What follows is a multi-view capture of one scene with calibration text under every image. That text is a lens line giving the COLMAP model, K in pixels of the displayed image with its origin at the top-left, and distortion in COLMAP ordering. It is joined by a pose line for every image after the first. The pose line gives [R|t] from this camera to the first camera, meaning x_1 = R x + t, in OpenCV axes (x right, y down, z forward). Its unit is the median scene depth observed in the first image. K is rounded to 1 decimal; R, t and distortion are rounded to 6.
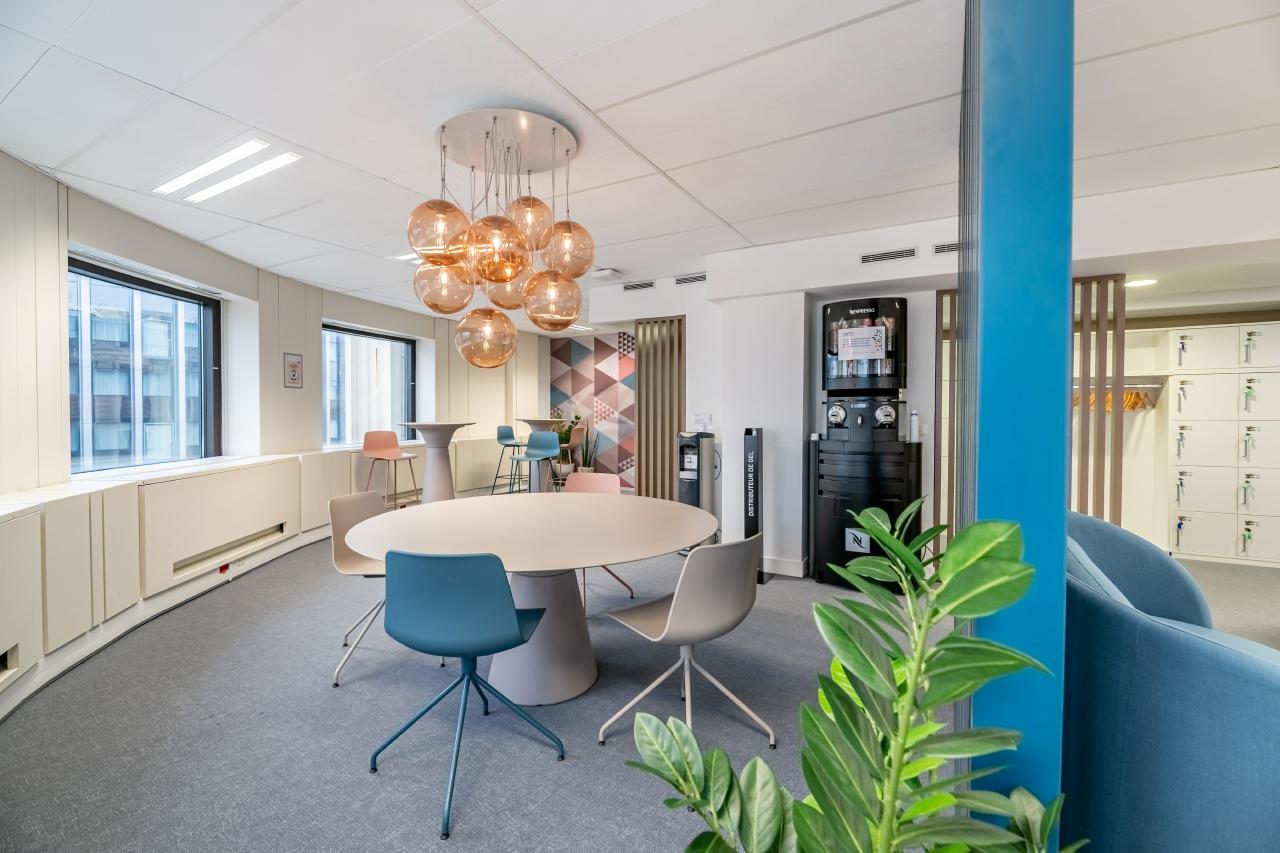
lens RADIAL K [[527.2, 0, 664.7], [0, 527.2, 418.1], [0, 0, 1]] dist [0.000477, -0.002563]
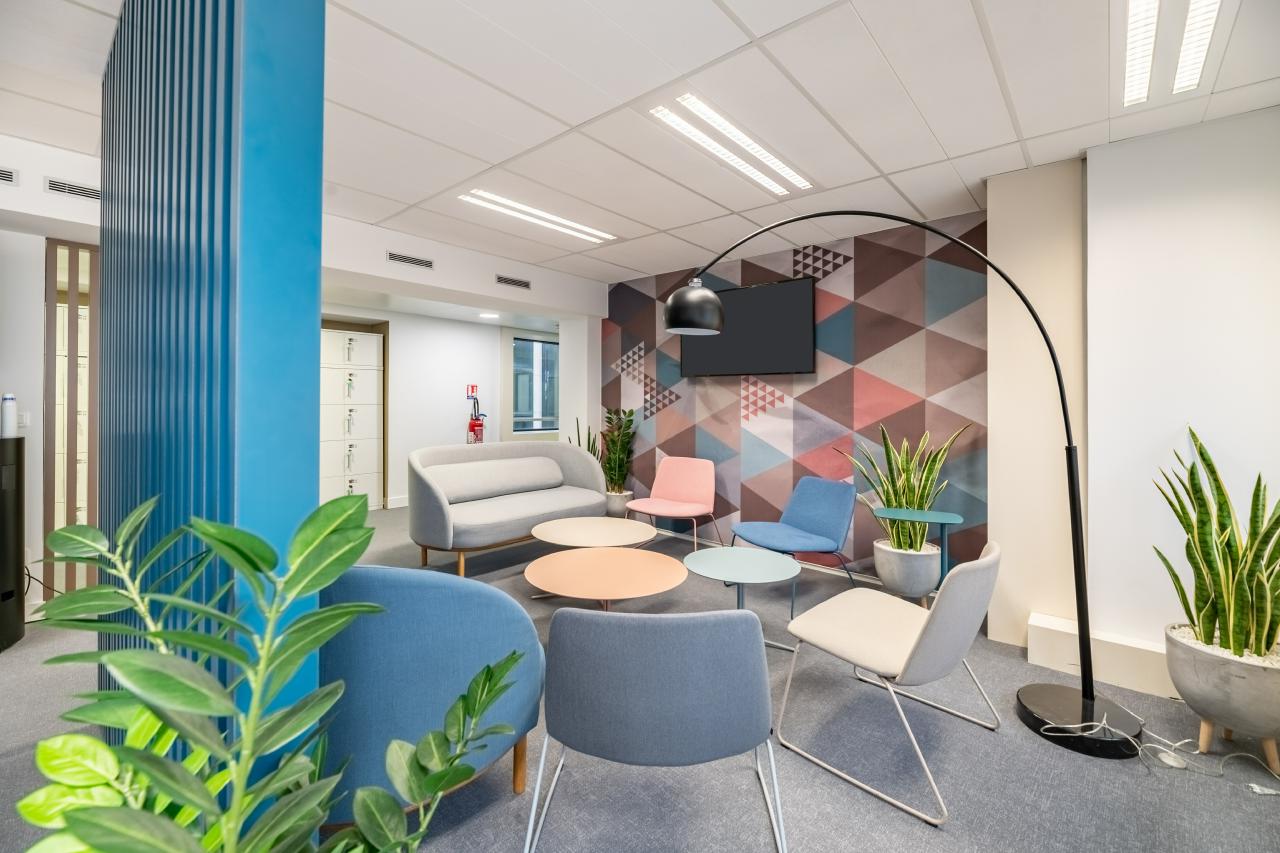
lens RADIAL K [[527.2, 0, 620.5], [0, 527.2, 396.2], [0, 0, 1]] dist [0.000477, -0.002563]
pose [[0.238382, 0.008314, 0.971136, -0.032196], [0.004000, 0.999946, -0.009542, -0.000971], [-0.971163, 0.006159, 0.238336, 0.013578]]
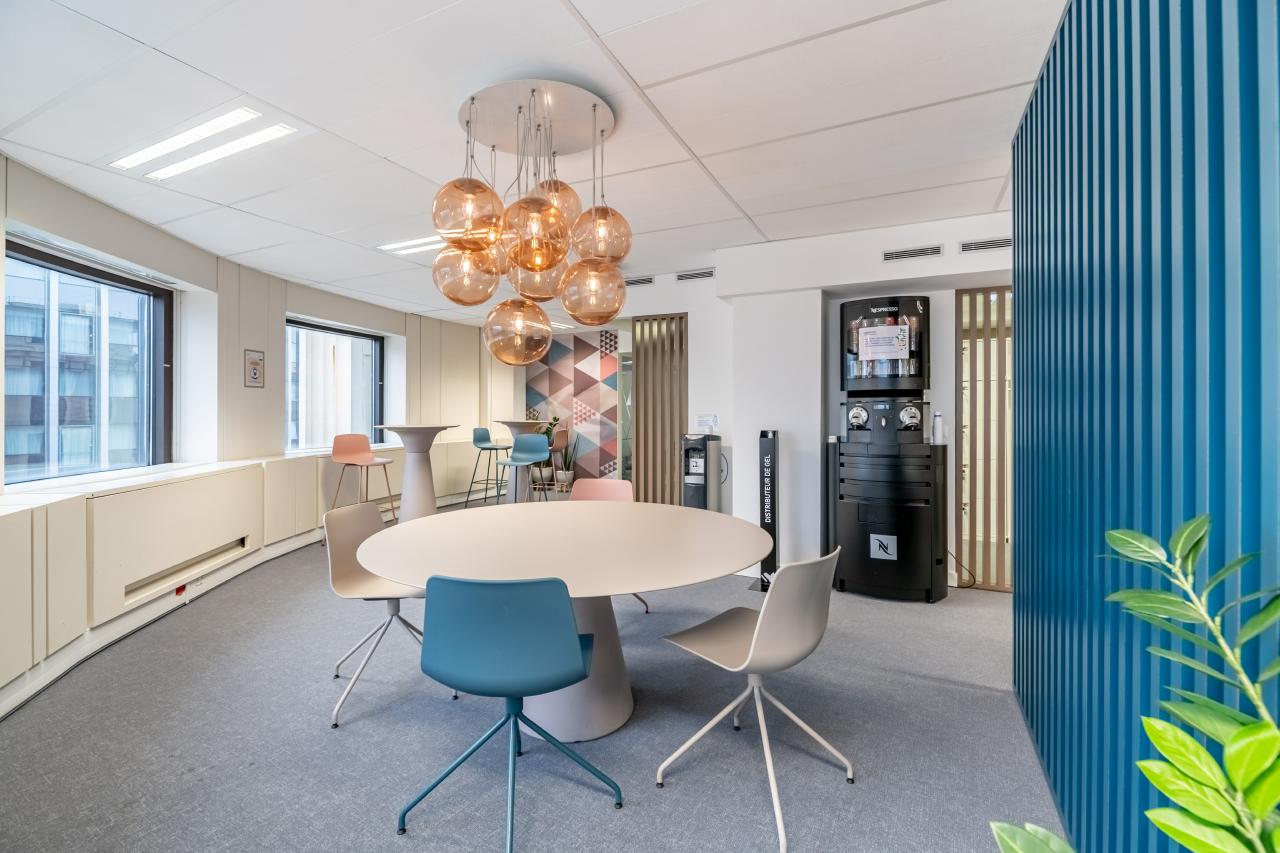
lens RADIAL K [[527.2, 0, 645.7], [0, 527.2, 409.5], [0, 0, 1]] dist [0.000477, -0.002563]
pose [[0.997817, -0.001034, 0.066028, -0.152437], [0.002162, 0.999853, -0.017021, -0.003690], [-0.066001, 0.017127, 0.997673, 0.074550]]
